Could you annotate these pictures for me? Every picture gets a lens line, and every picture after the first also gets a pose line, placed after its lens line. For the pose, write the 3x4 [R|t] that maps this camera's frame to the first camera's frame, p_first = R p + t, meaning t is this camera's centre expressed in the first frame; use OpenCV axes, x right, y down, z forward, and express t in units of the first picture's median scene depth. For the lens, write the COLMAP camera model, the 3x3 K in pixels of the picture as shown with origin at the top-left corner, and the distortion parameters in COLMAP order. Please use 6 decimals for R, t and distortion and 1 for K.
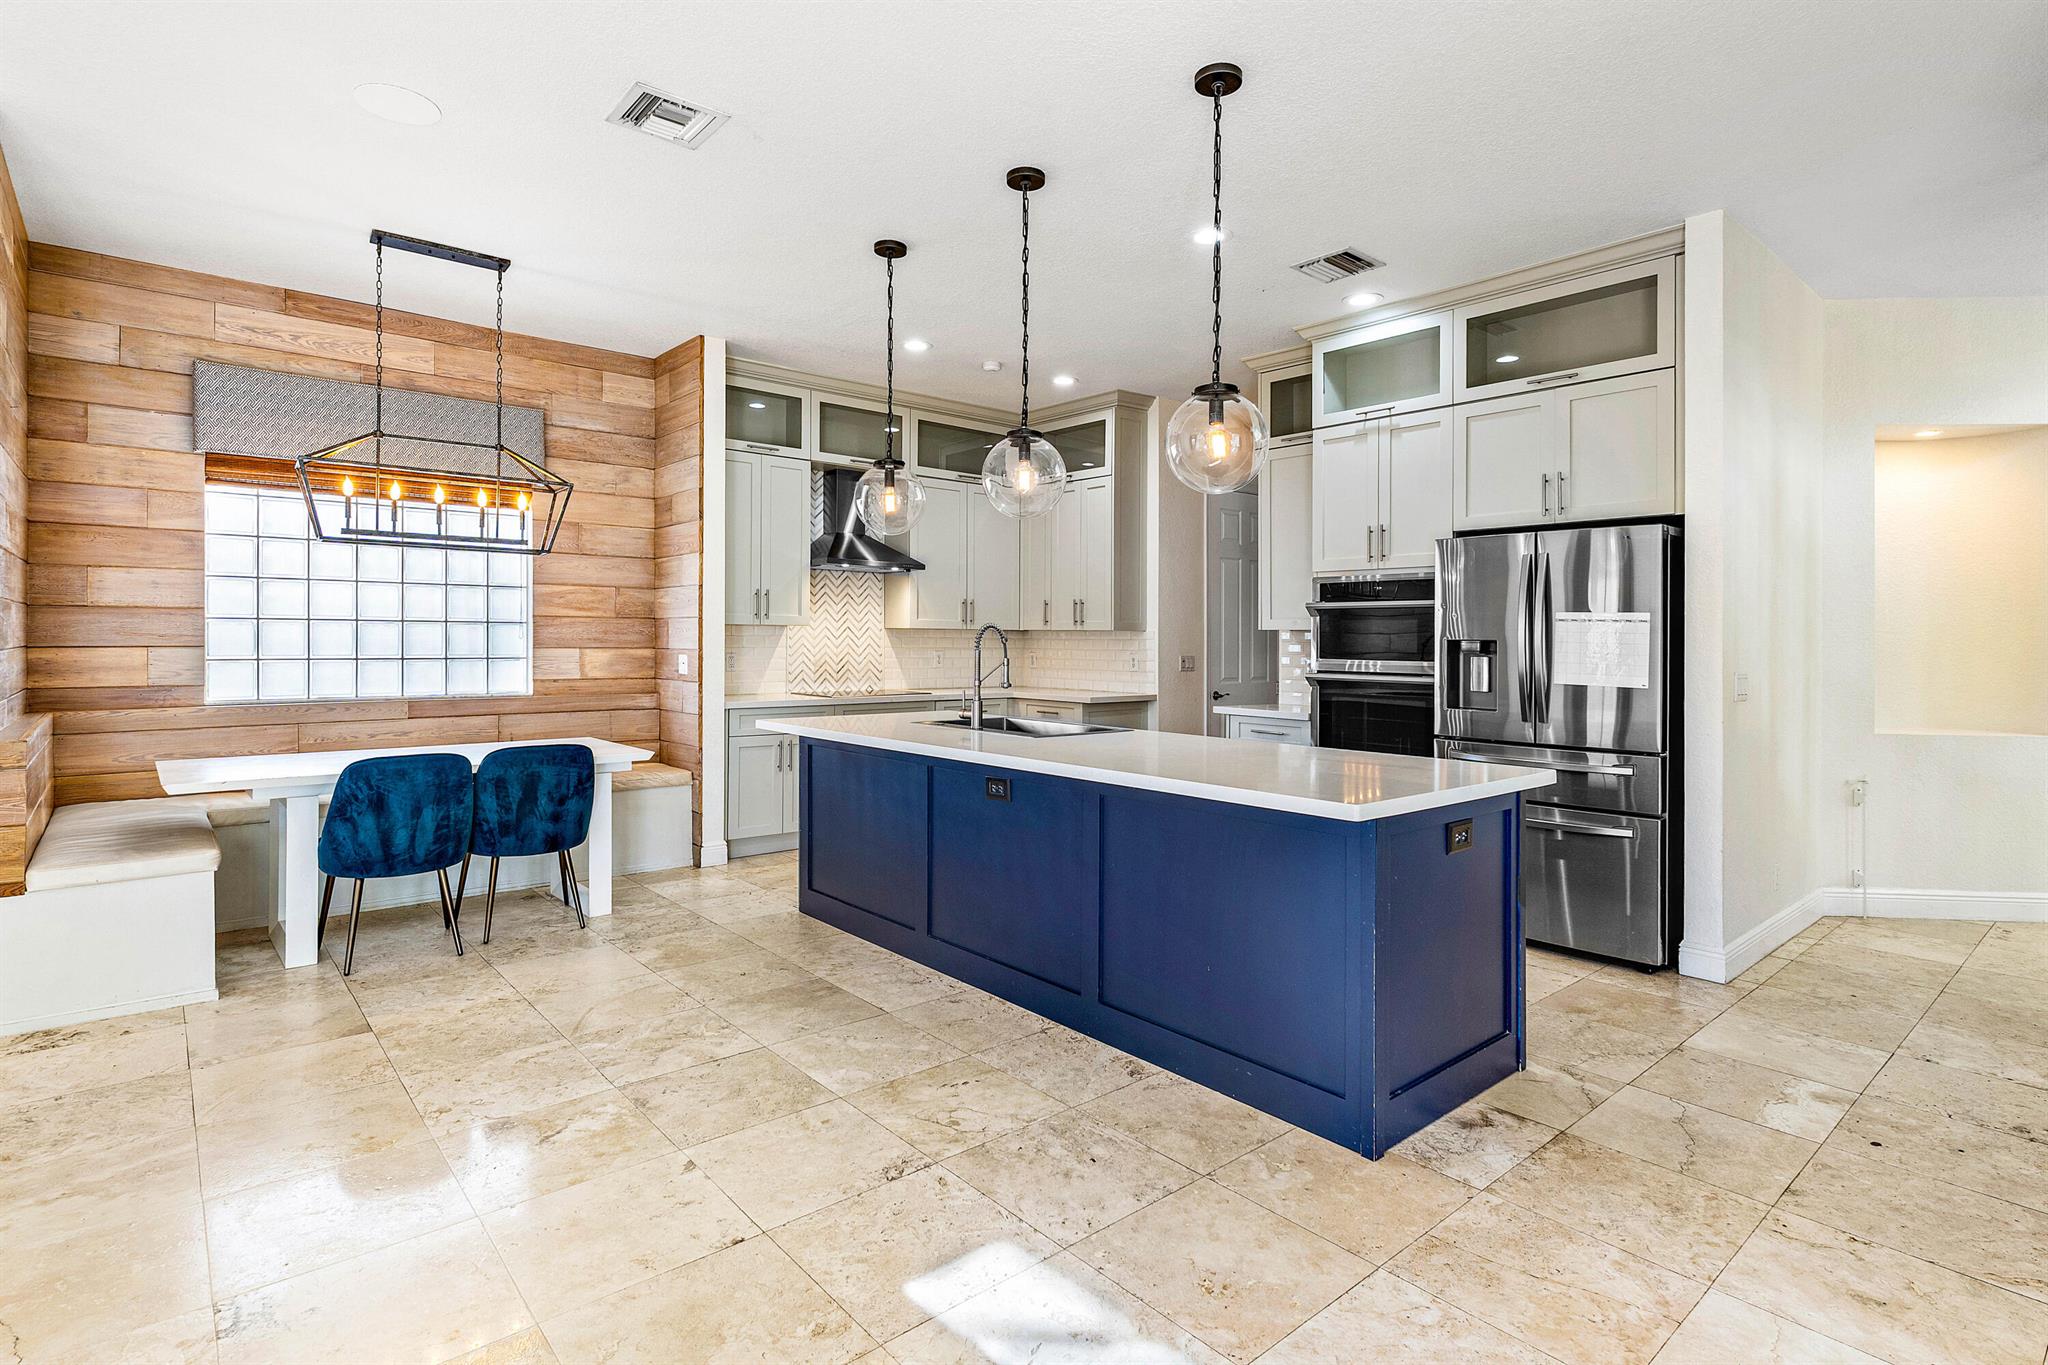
lens RADIAL K [[1020.7, 0, 1020.2], [0, 1020.7, 640.4], [0, 0, 1]] dist [0.000657, -0.000422]
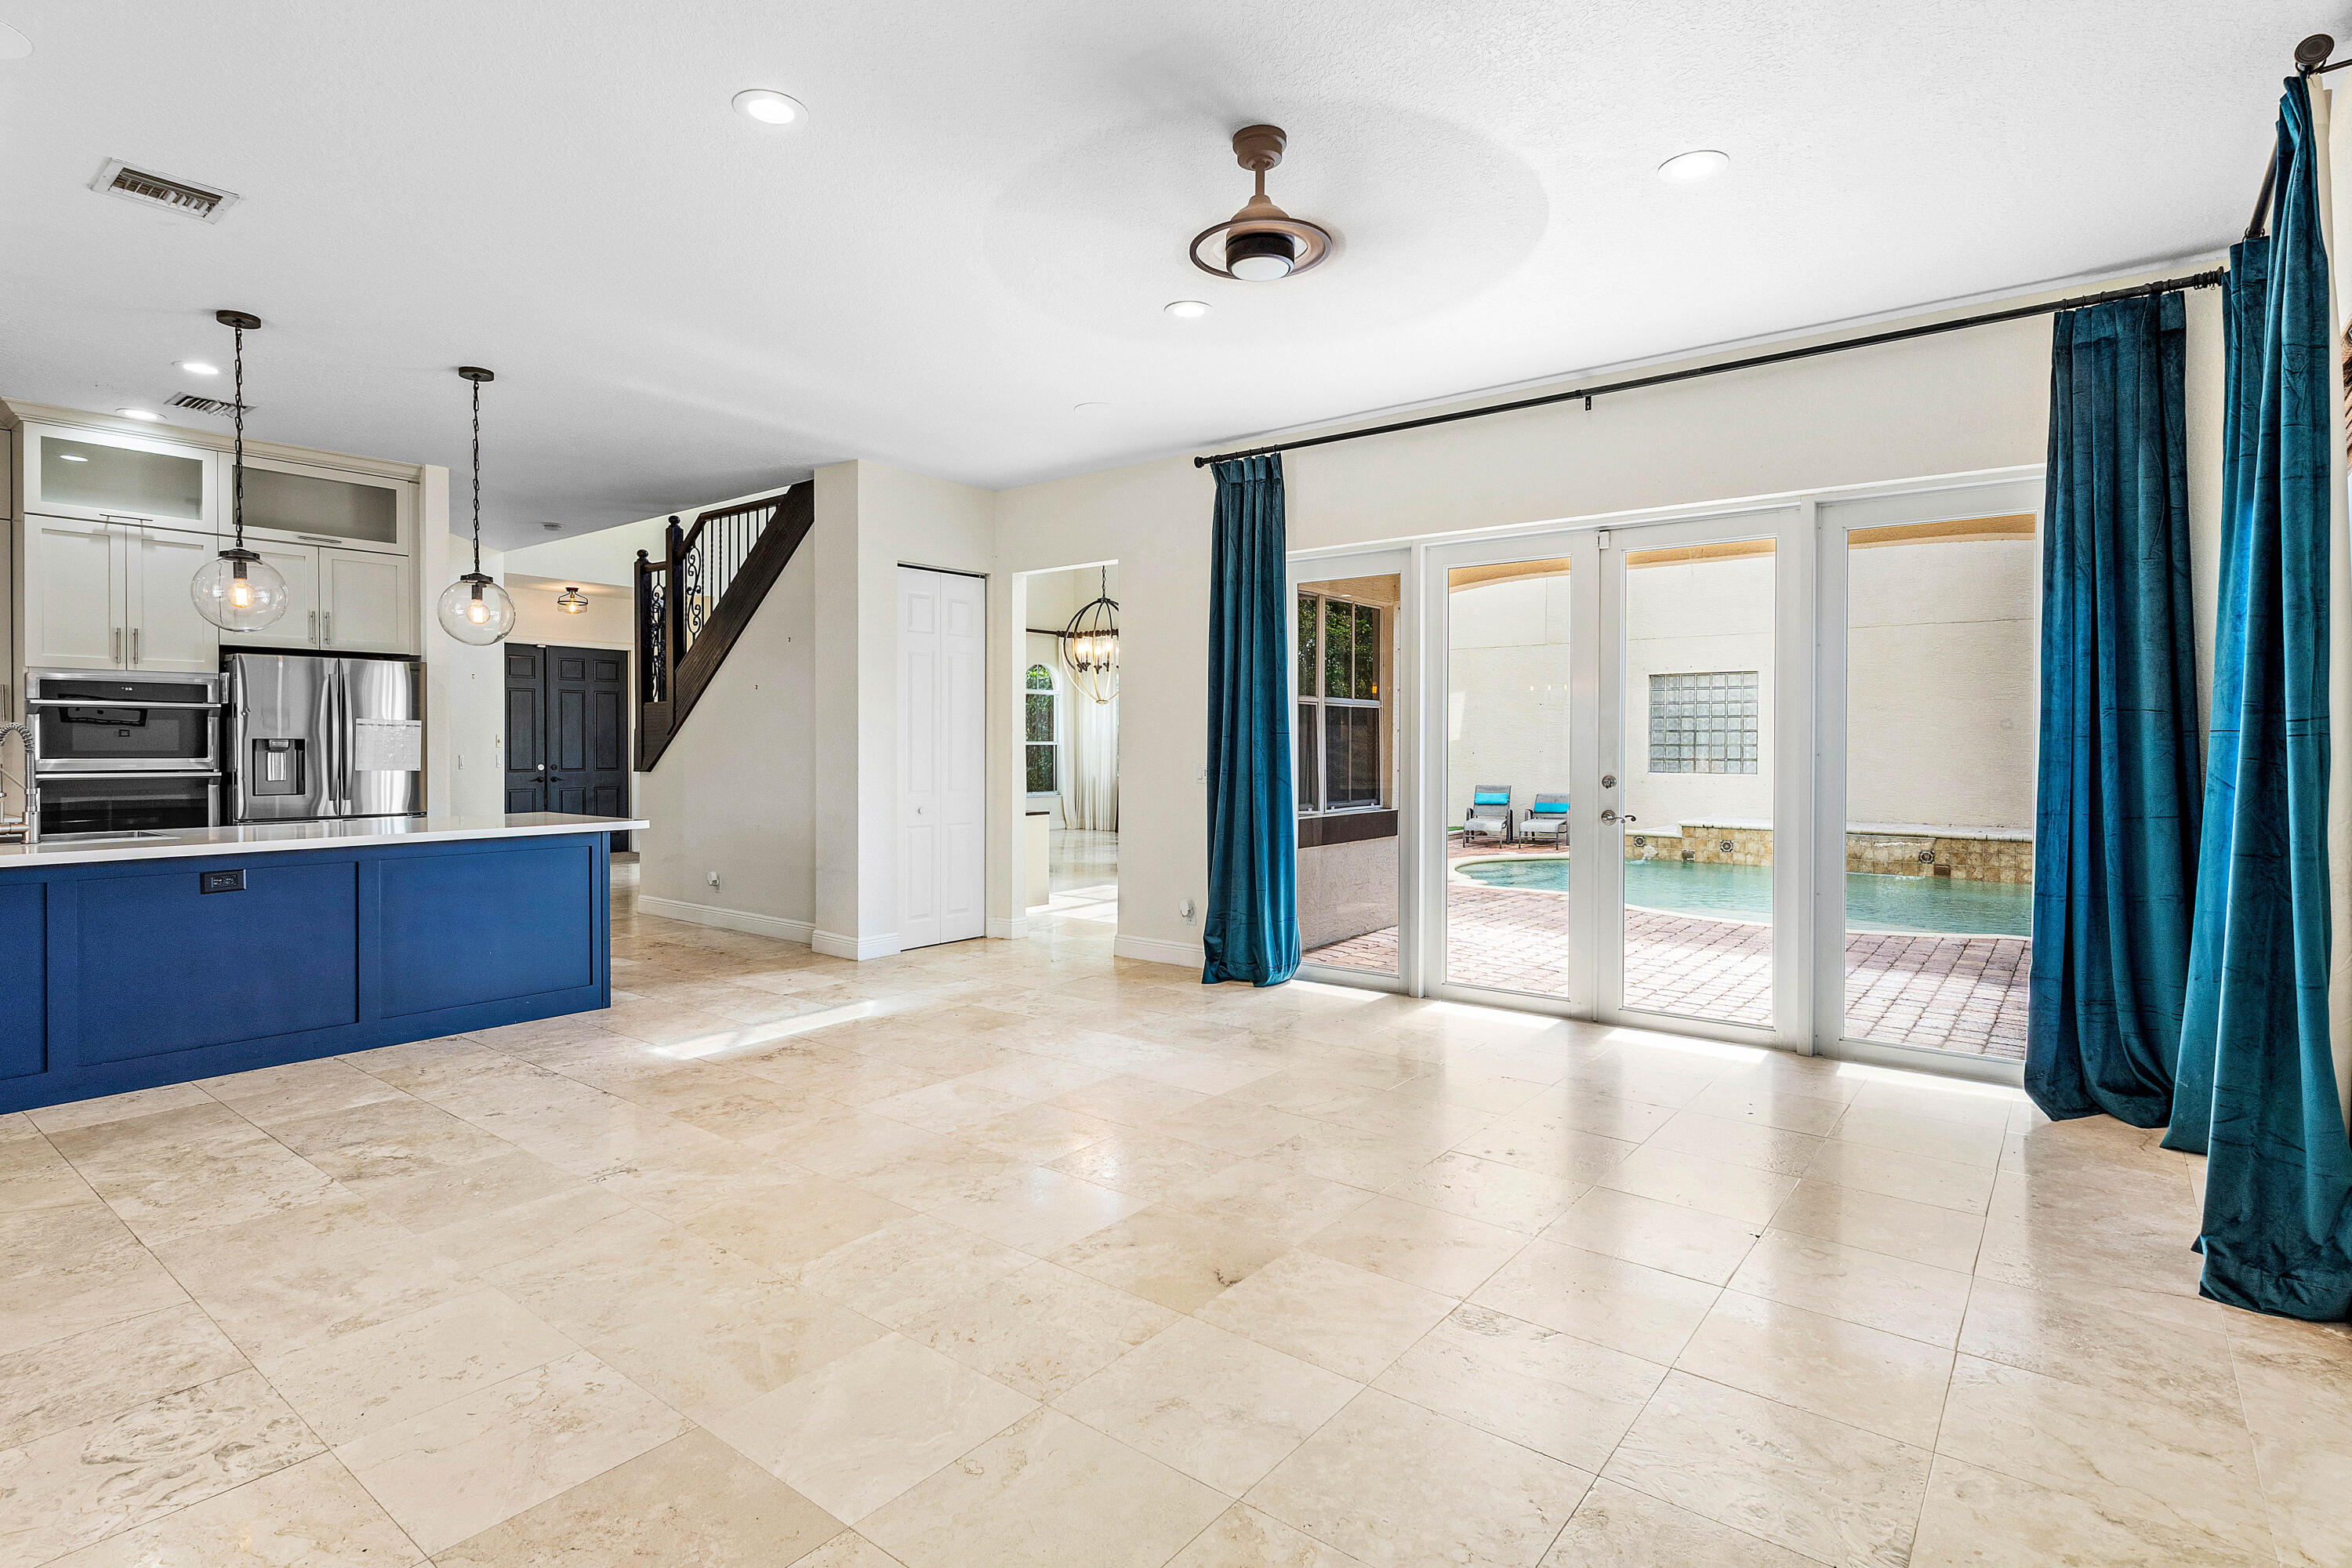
lens RADIAL K [[1199.8, 0, 1131.5], [0, 1199.8, 754.9], [0, 0, 1]] dist [0.007459, 0.000499]
pose [[-0.158844, -0.020864, 0.987083, -1.093814], [-0.003014, 0.999782, 0.020648, -0.013672], [-0.987299, 0.000304, -0.158873, 0.198886]]
